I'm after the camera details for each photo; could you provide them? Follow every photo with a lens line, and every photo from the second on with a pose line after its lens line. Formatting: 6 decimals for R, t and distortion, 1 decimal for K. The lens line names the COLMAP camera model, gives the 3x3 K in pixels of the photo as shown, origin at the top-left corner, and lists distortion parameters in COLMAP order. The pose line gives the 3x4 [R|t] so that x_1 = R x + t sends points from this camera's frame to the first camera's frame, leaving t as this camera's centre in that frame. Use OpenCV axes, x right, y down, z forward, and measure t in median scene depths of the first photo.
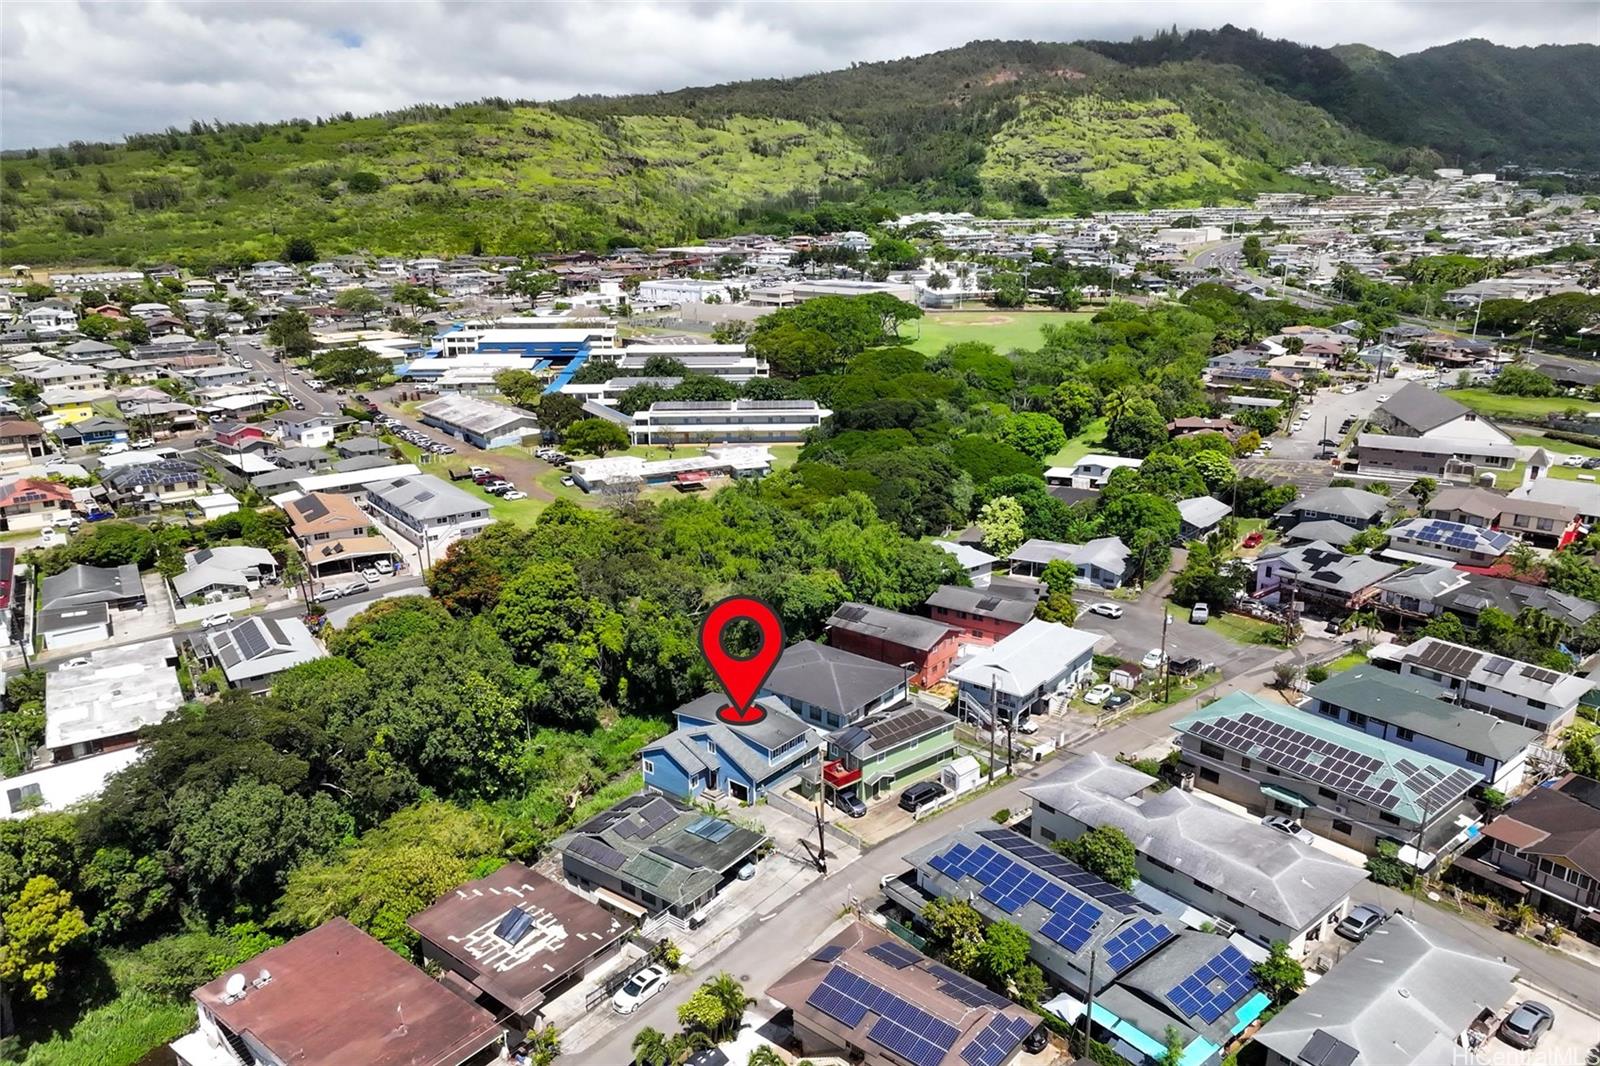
lens RADIAL K [[1125.0, 0, 800.0], [0, 1125.0, 533.0], [0, 0, 1]] dist [-0.001659, 0.012935]
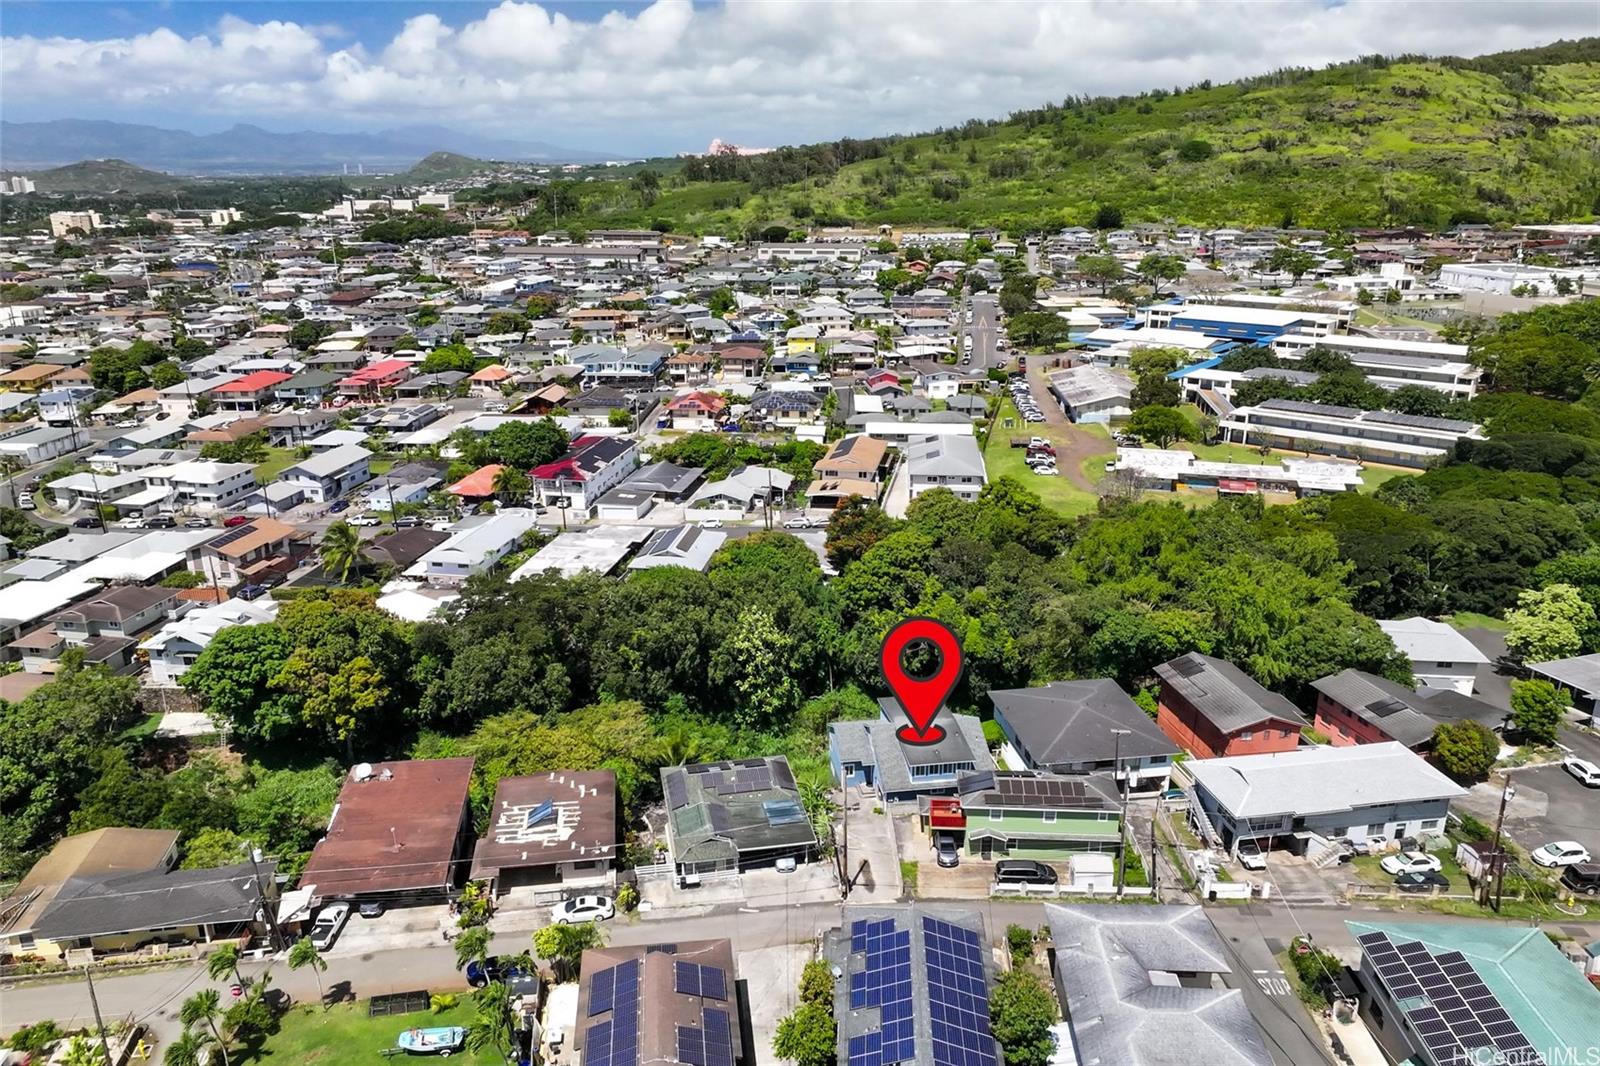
lens RADIAL K [[1125.0, 0, 800.0], [0, 1125.0, 533.0], [0, 0, 1]] dist [-0.001659, 0.012935]
pose [[0.733232, 0.207945, -0.647402, 0.102551], [-0.191393, 0.976713, 0.096953, -0.014777], [0.652487, 0.052819, 0.755957, 0.049352]]
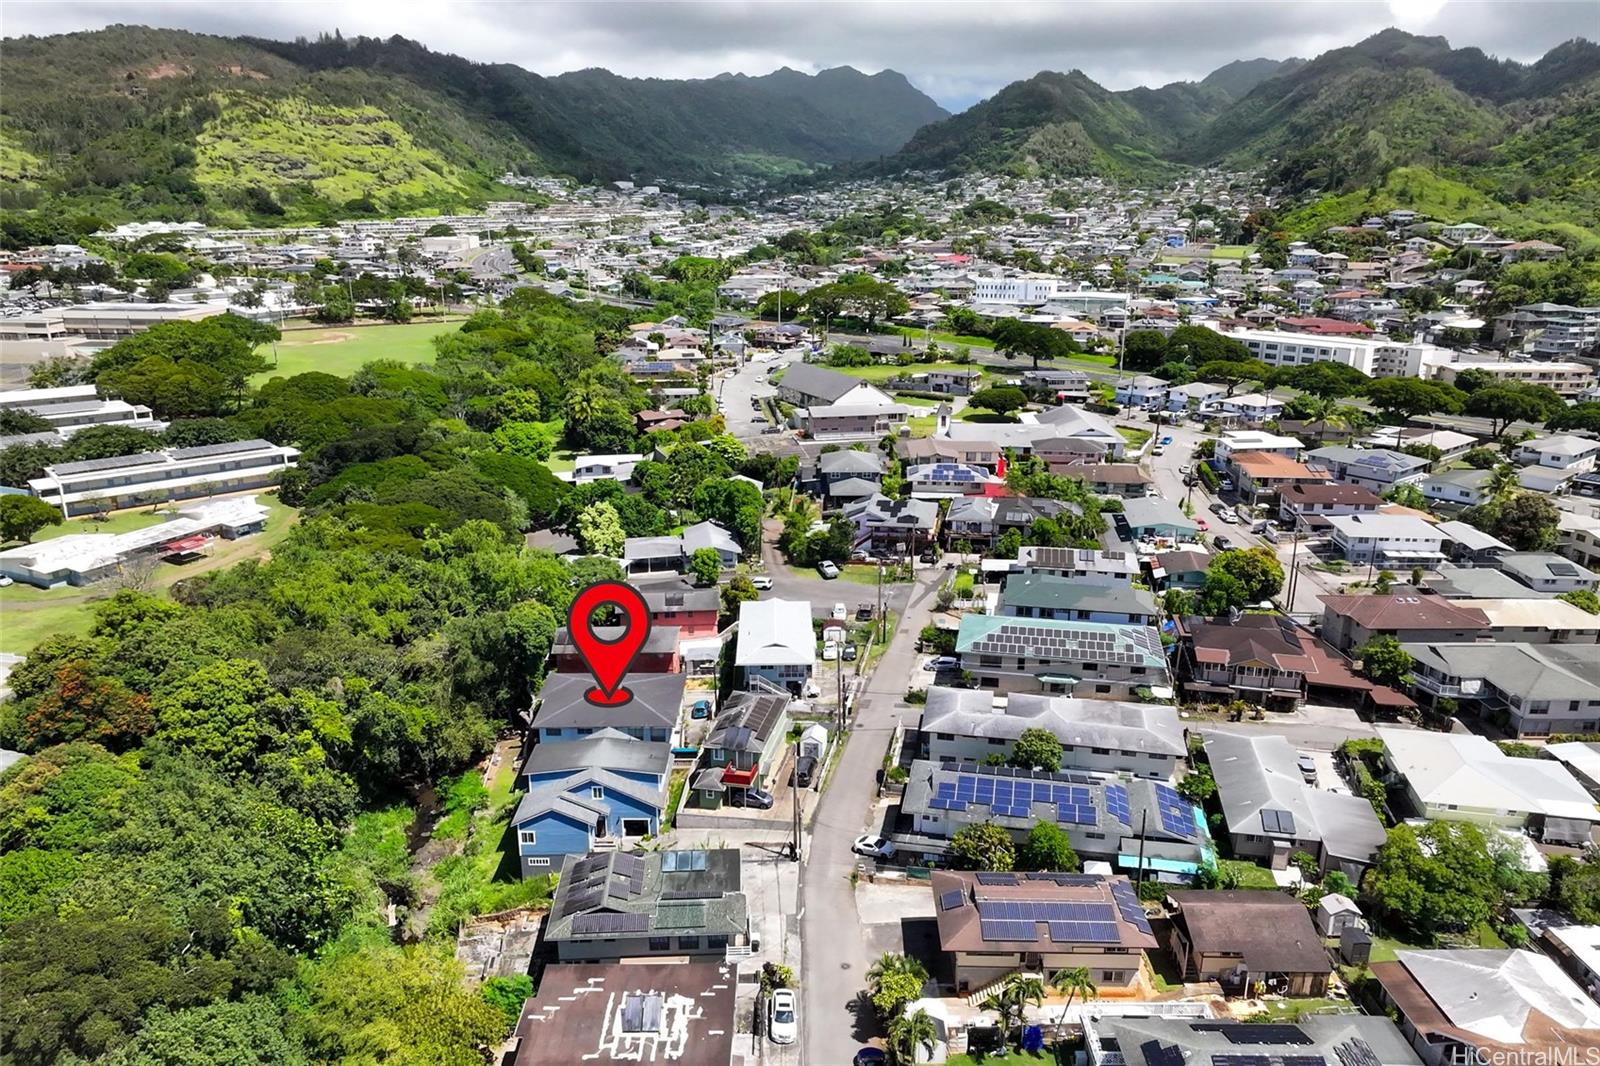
lens RADIAL K [[1119.3, 0, 800.0], [0, 1119.3, 533.0], [0, 0, 1]] dist [-0.000947, 0.020969]
pose [[0.780674, -0.174546, 0.600068, -0.105353], [0.177519, 0.982587, 0.054863, -0.010220], [-0.599195, 0.063694, 0.798065, 0.029151]]
